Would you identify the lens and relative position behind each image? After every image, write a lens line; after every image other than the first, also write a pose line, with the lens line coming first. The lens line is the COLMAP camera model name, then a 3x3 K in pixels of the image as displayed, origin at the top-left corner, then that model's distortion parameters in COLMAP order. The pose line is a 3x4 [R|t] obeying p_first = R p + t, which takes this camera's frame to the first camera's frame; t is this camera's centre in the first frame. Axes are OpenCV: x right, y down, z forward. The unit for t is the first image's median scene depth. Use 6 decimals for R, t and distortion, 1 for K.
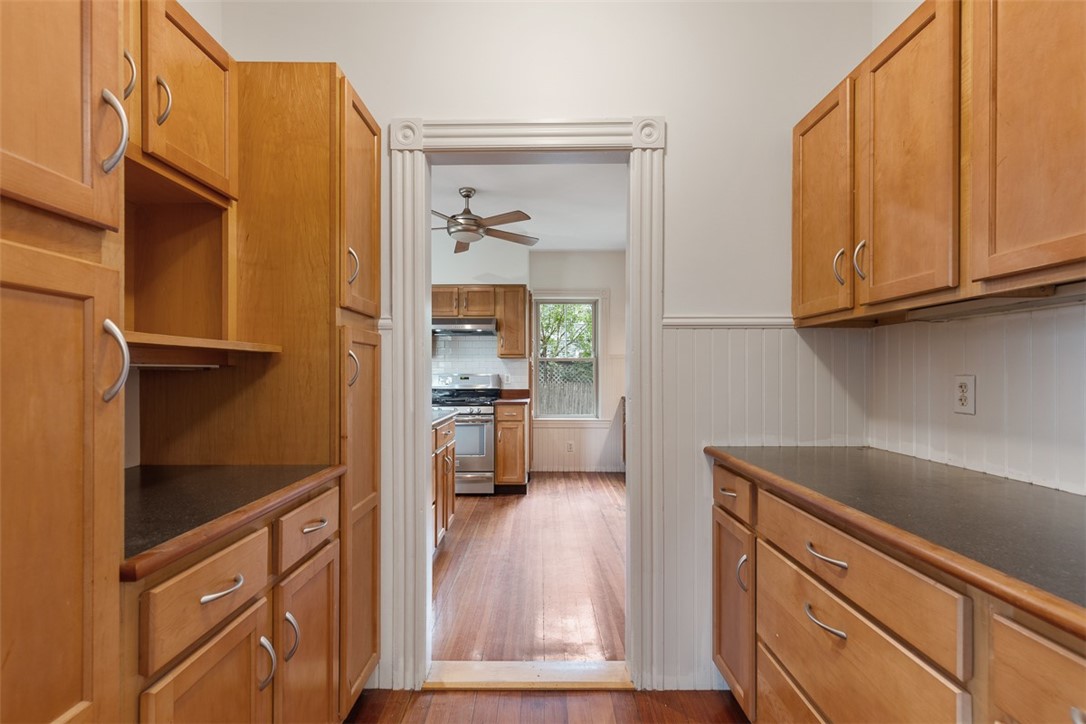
lens RADIAL K [[498.1, 0, 543.1], [0, 498.1, 374.1], [0, 0, 1]] dist [0.006439, -0.000285]
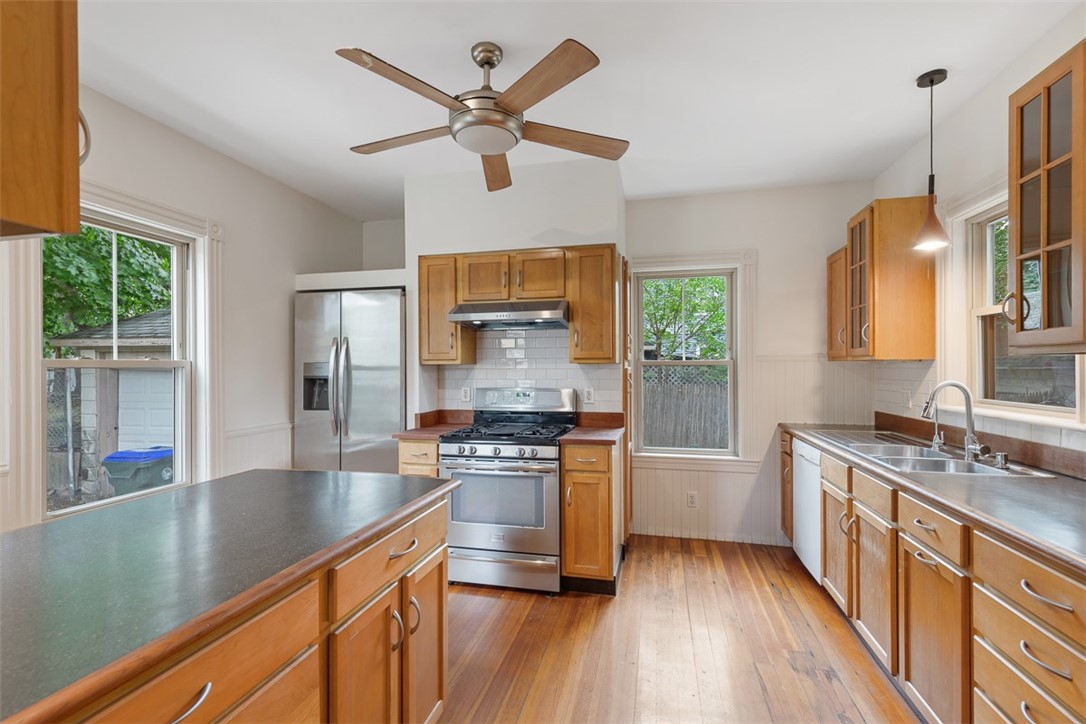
lens RADIAL K [[491.2, 0, 541.5], [0, 491.2, 367.5], [0, 0, 1]] dist [0.004625, -0.000969]
pose [[0.971806, -0.003684, -0.235753, 0.024549], [0.003108, 0.999991, -0.002813, -0.034381], [0.235761, 0.002000, 0.971809, 0.508675]]
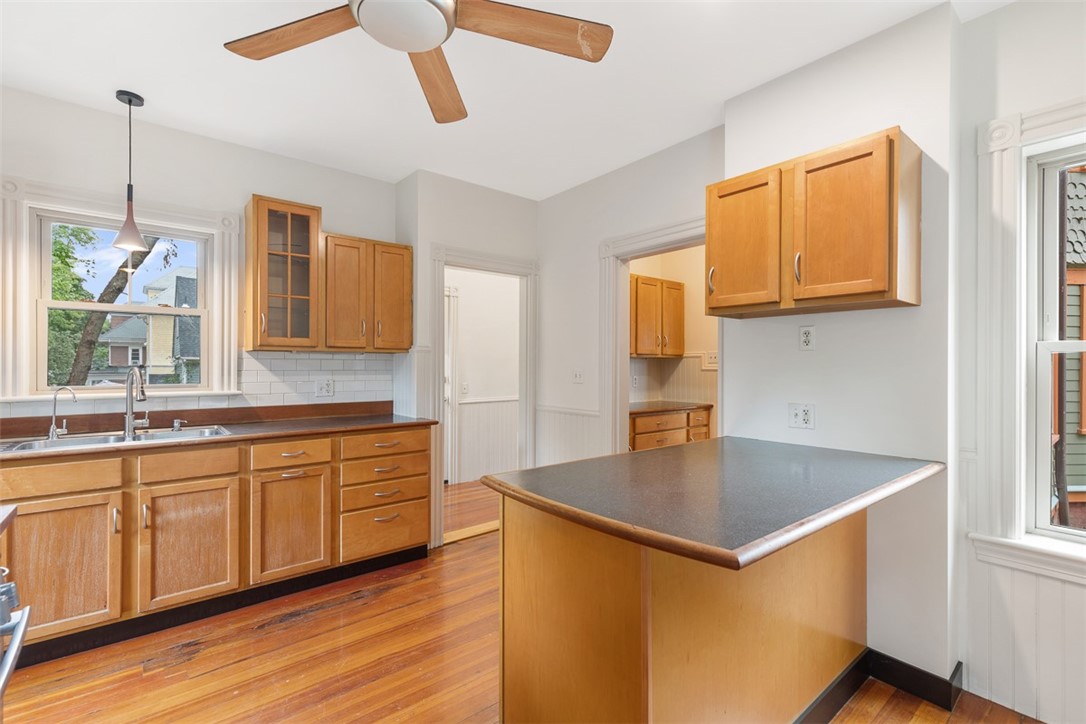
lens RADIAL K [[498.1, 0, 543.1], [0, 498.1, 374.1], [0, 0, 1]] dist [0.006439, -0.000285]
pose [[-0.638134, -0.015475, 0.769770, -0.506194], [0.000677, 0.999786, 0.020660, -0.024811], [-0.769925, 0.013704, -0.637987, 1.166045]]
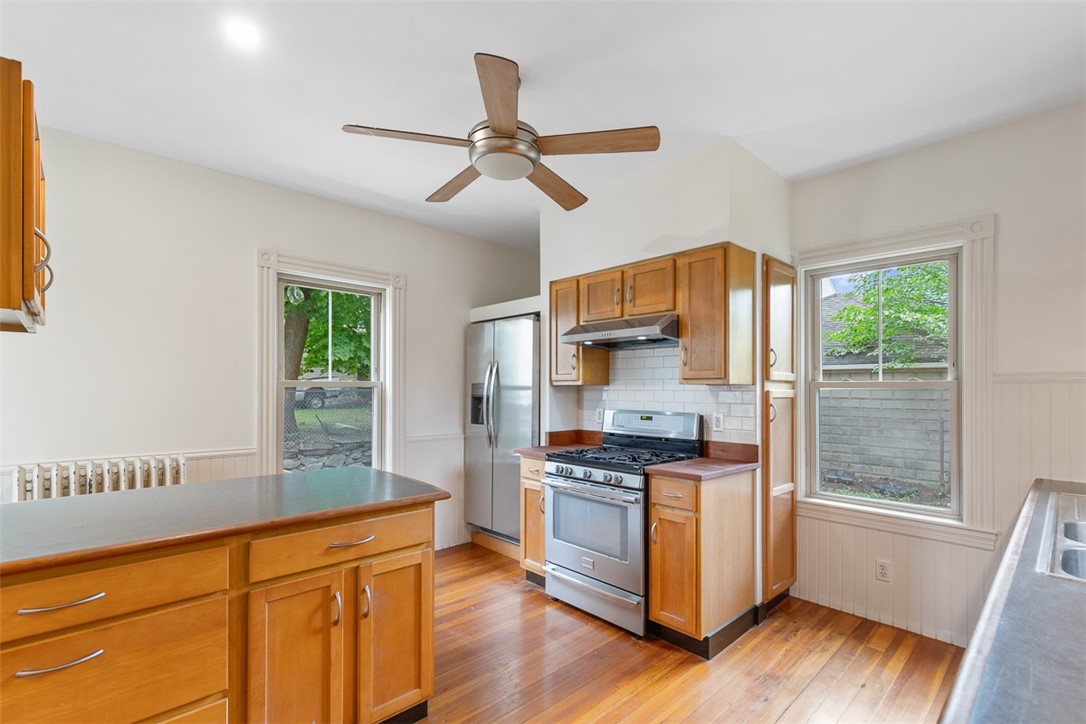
lens RADIAL K [[493.1, 0, 544.4], [0, 493.1, 387.6], [0, 0, 1]] dist [0.002923, 0.000158]
pose [[0.682200, 0.001296, -0.731164, 0.266733], [-0.005998, 0.999975, -0.003825, -0.034824], [0.731141, 0.006995, 0.682191, 0.668283]]
